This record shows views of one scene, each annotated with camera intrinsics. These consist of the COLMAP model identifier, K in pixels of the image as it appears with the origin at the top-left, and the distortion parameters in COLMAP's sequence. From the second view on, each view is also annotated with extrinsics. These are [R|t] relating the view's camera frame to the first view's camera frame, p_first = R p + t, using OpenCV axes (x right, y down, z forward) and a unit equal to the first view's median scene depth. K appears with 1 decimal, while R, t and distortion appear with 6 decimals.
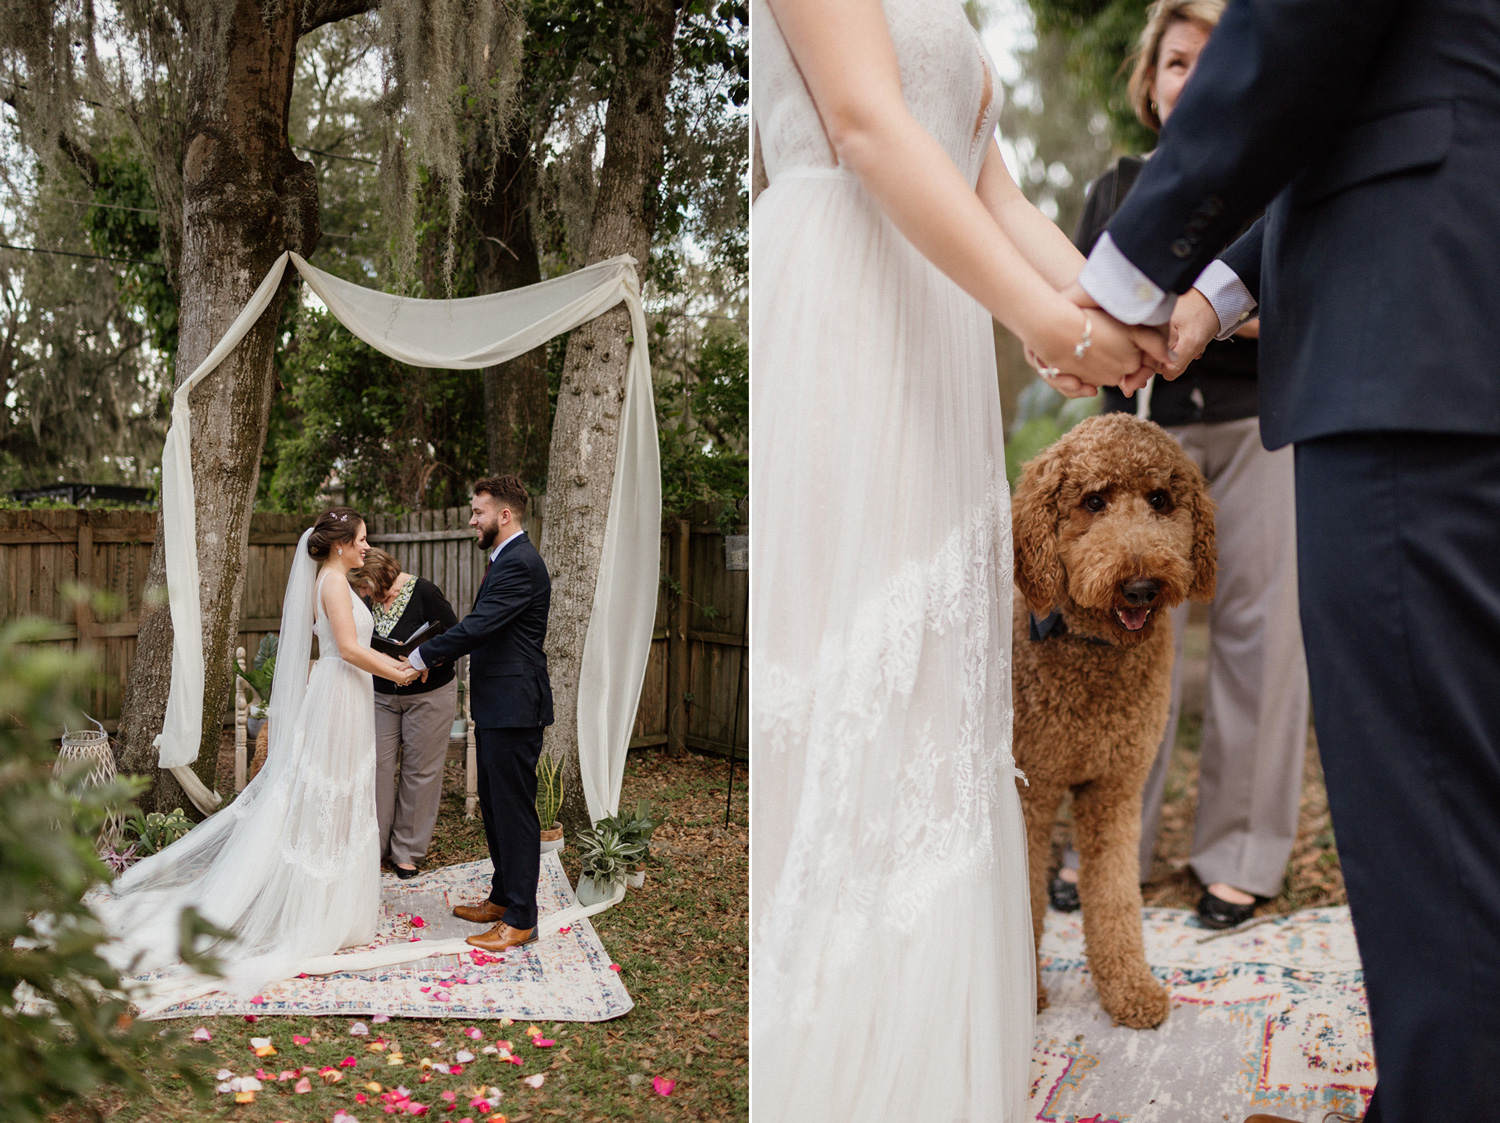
lens RADIAL K [[1116.4, 0, 379.8], [0, 1116.4, 558.7], [0, 0, 1]] dist [0.000479, 0.000567]
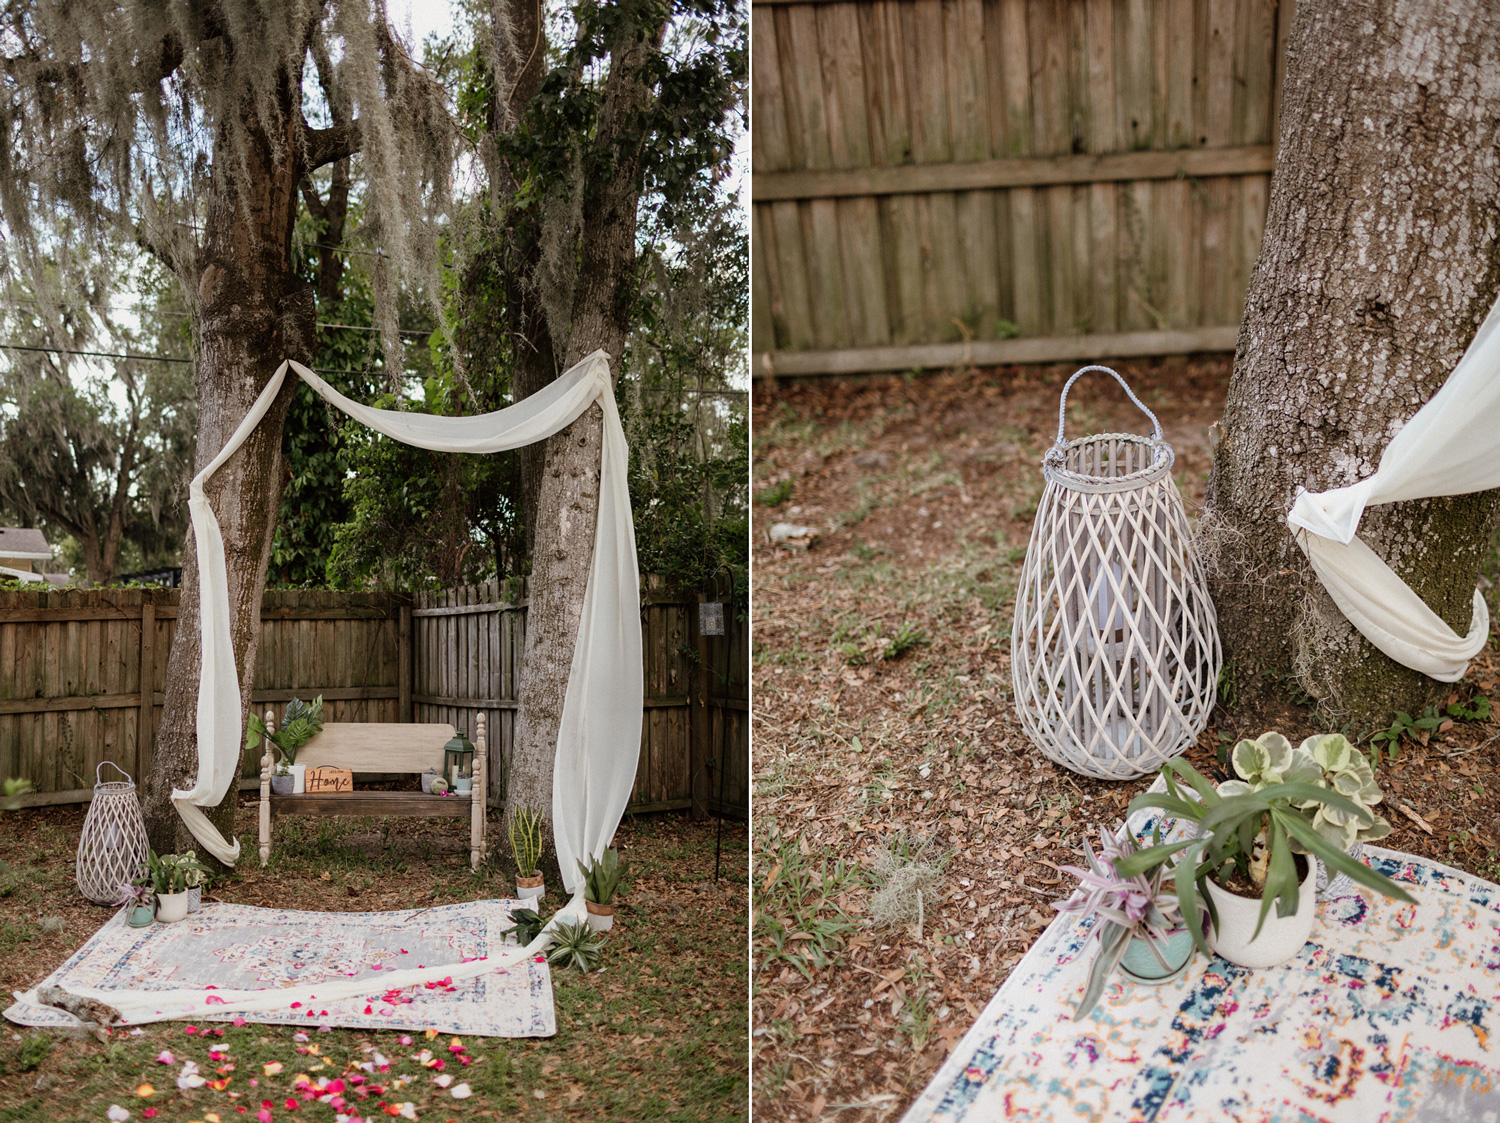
lens RADIAL K [[1104.0, 0, 368.5], [0, 1104.0, 551.9], [0, 0, 1]] dist [-0.004683, -0.000920]
pose [[0.993348, -0.016882, -0.113909, 0.115578], [0.007841, 0.996816, -0.079352, 0.011773], [0.114886, 0.077930, 0.990317, -0.092187]]
